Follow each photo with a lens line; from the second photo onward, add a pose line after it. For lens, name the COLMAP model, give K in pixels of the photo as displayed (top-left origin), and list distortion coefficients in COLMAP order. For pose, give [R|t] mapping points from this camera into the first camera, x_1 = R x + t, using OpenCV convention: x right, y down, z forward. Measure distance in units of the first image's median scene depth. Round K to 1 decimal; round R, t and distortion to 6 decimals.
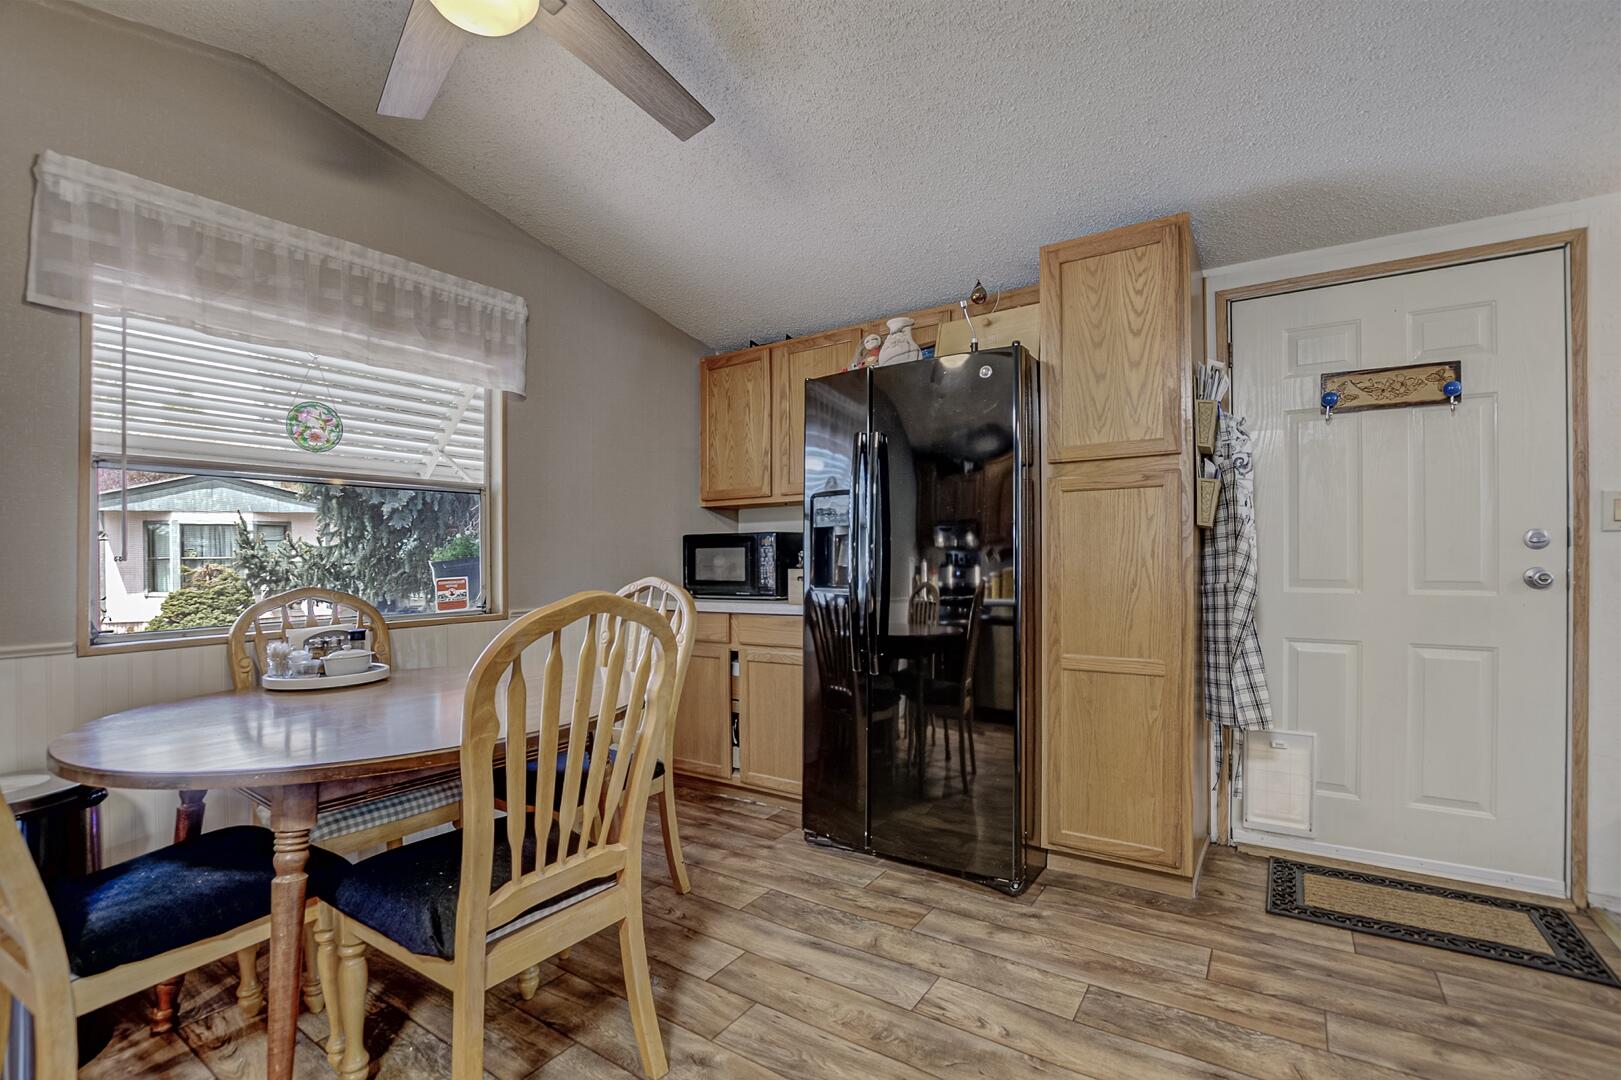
lens RADIAL K [[724.4, 0, 821.4], [0, 724.4, 547.7], [0, 0, 1]] dist [-0.028062, 0.000969]
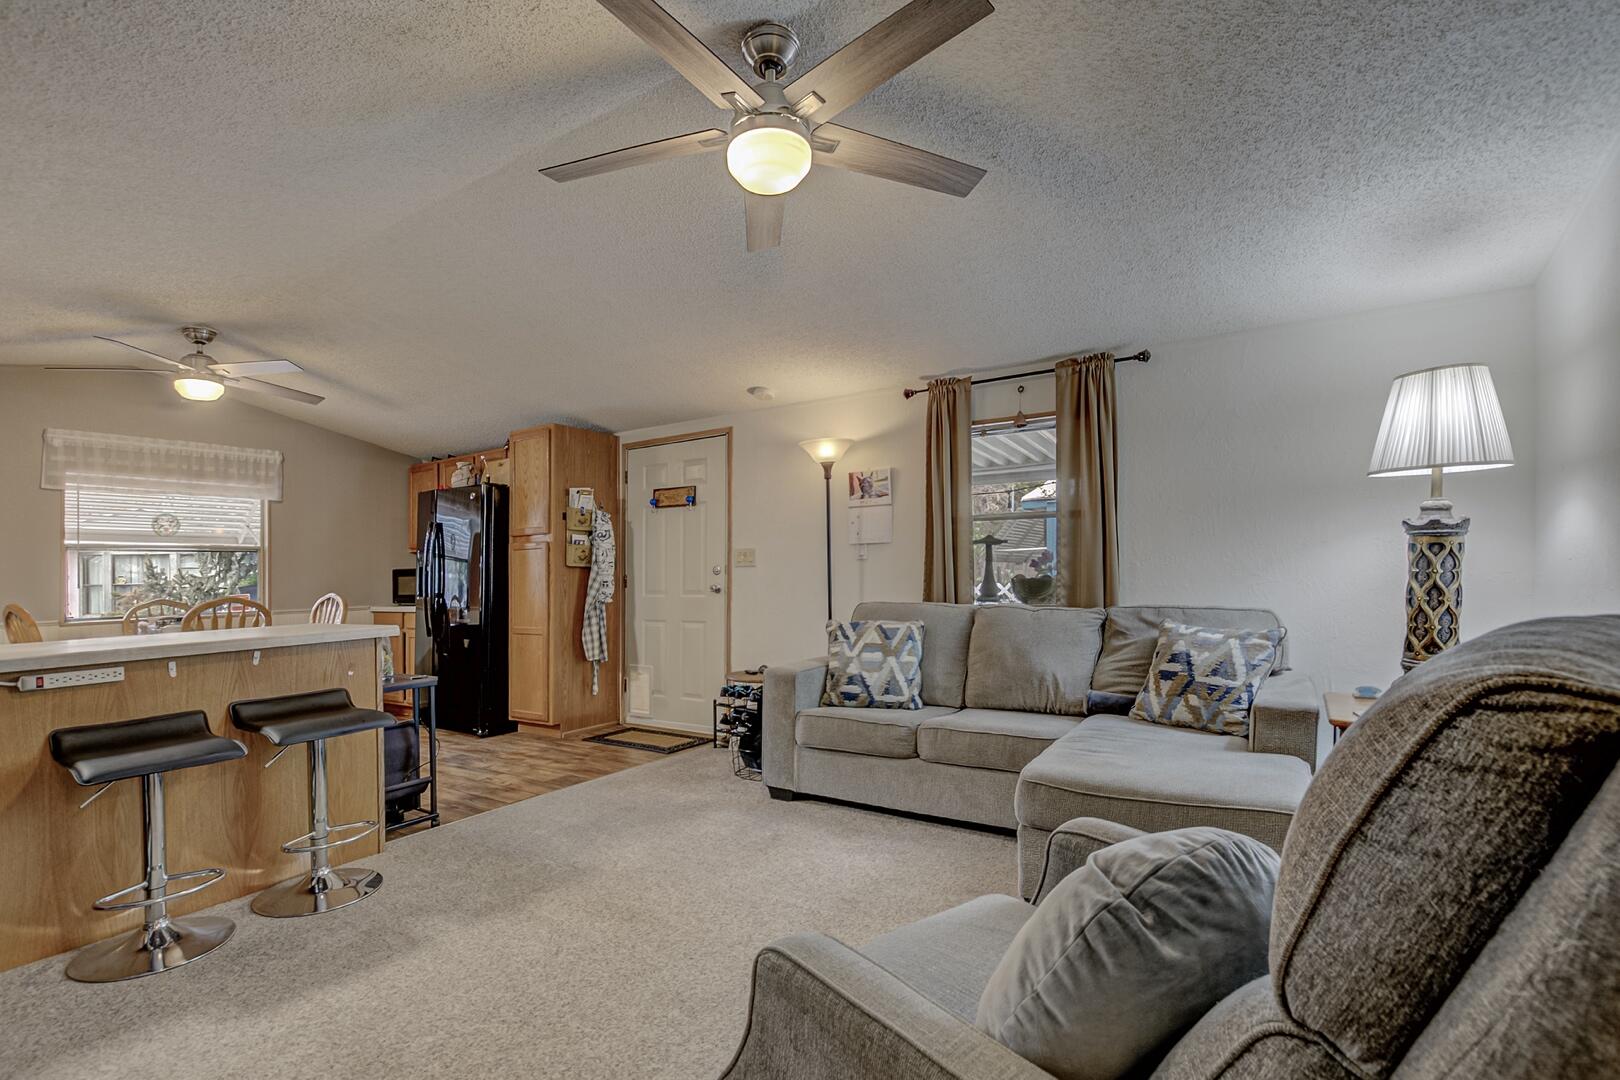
lens RADIAL K [[732.2, 0, 811.1], [0, 732.2, 595.3], [0, 0, 1]] dist [-0.040919, 0.000417]
pose [[0.999878, -0.009525, 0.012399, 1.218085], [0.009086, 0.999348, 0.034944, -0.013201], [-0.012724, -0.034827, 0.999312, -1.182568]]
